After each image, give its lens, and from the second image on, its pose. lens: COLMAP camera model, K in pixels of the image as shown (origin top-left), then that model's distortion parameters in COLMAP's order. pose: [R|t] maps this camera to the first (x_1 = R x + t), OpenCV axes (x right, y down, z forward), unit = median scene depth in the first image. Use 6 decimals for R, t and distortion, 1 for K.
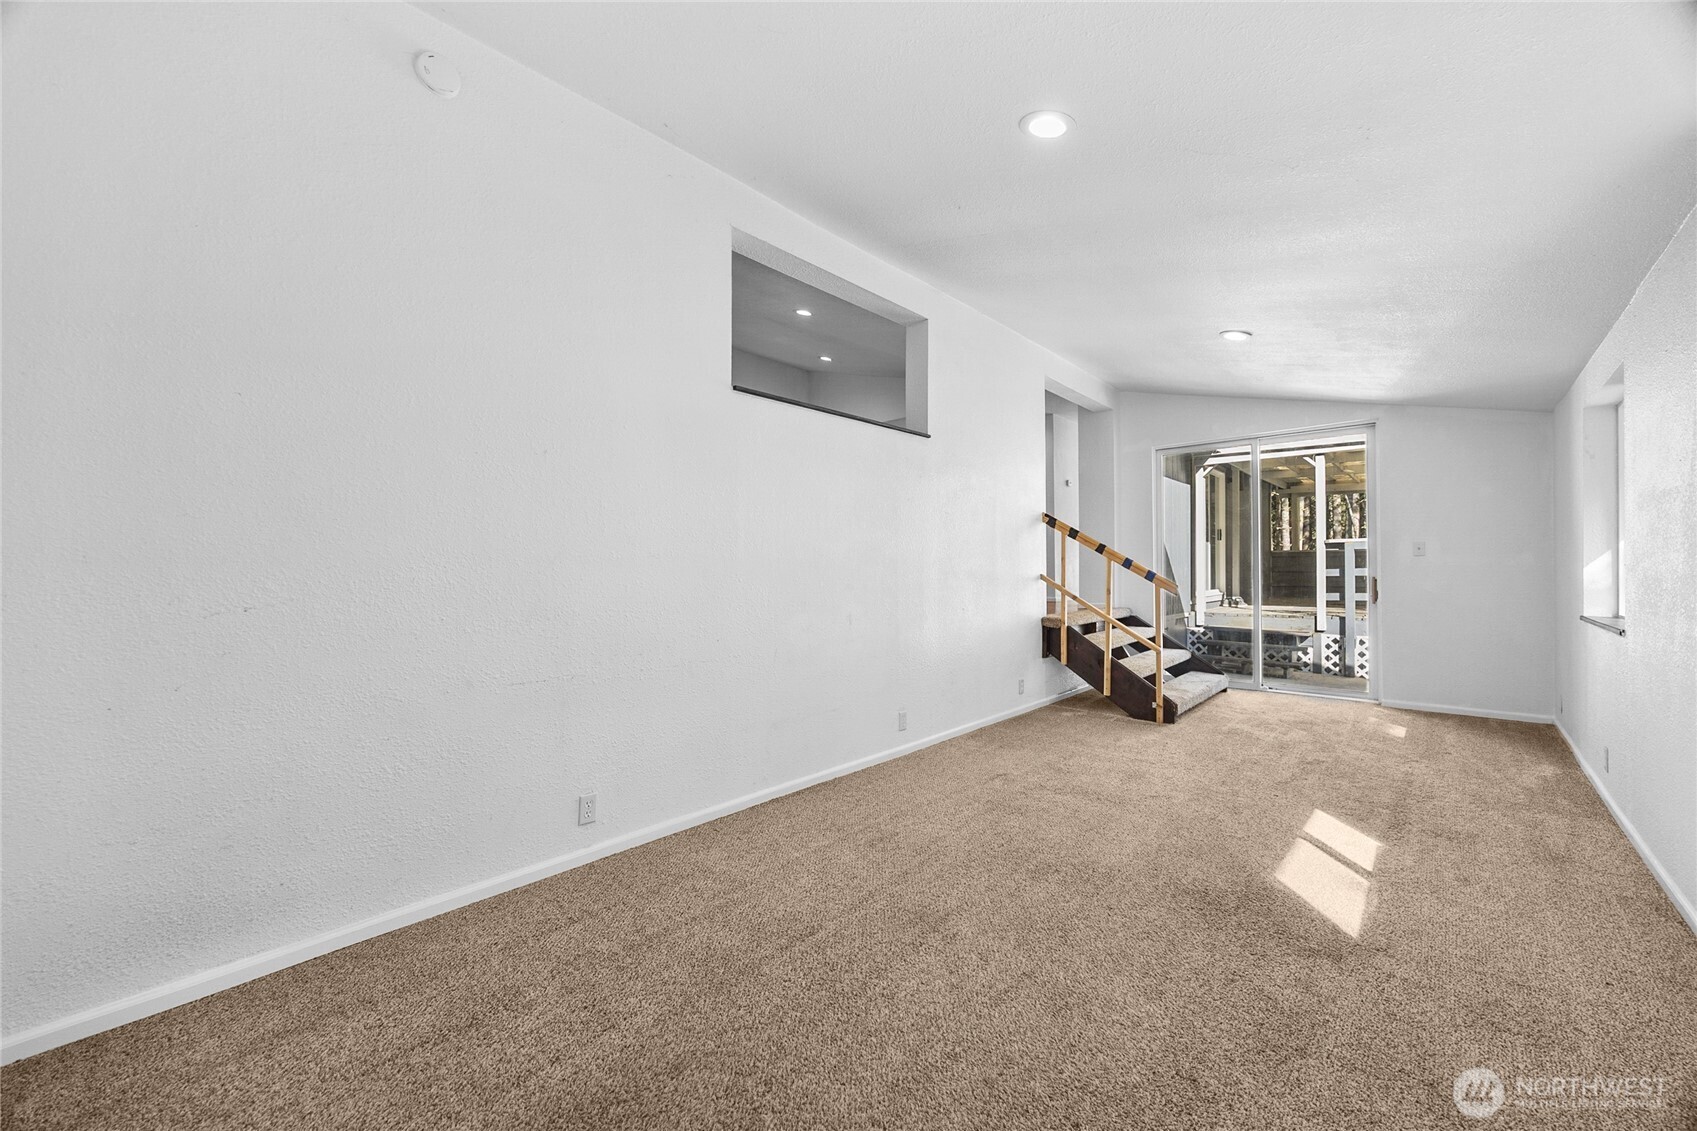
lens RADIAL K [[645.3, 0, 844.0], [0, 645.3, 568.3], [0, 0, 1]] dist [-0.001254, -0.000170]
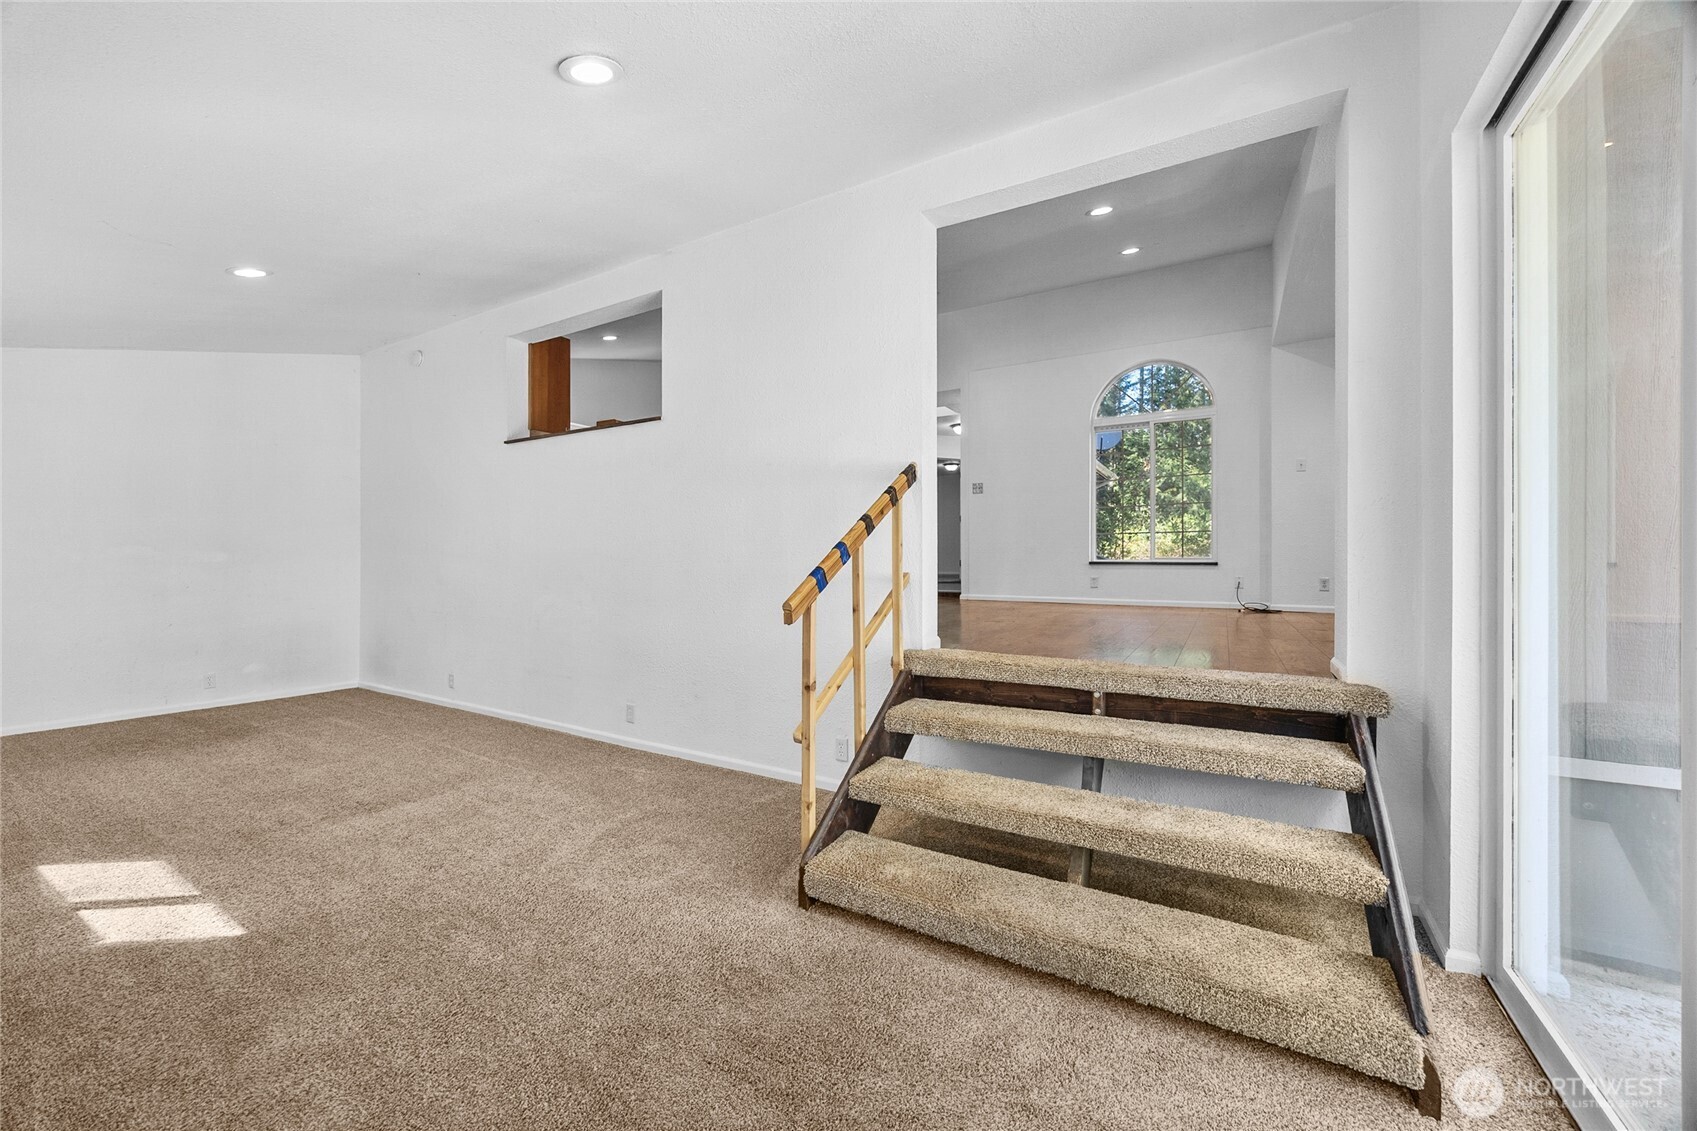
lens RADIAL K [[645.3, 0, 844.8], [0, 645.3, 555.3], [0, 0, 1]] dist [-0.001254, -0.000170]
pose [[0.213120, 0.004273, -0.977017, 1.731057], [0.000811, 0.999989, 0.004551, -0.023074], [0.977026, -0.001762, 0.213114, 1.673106]]
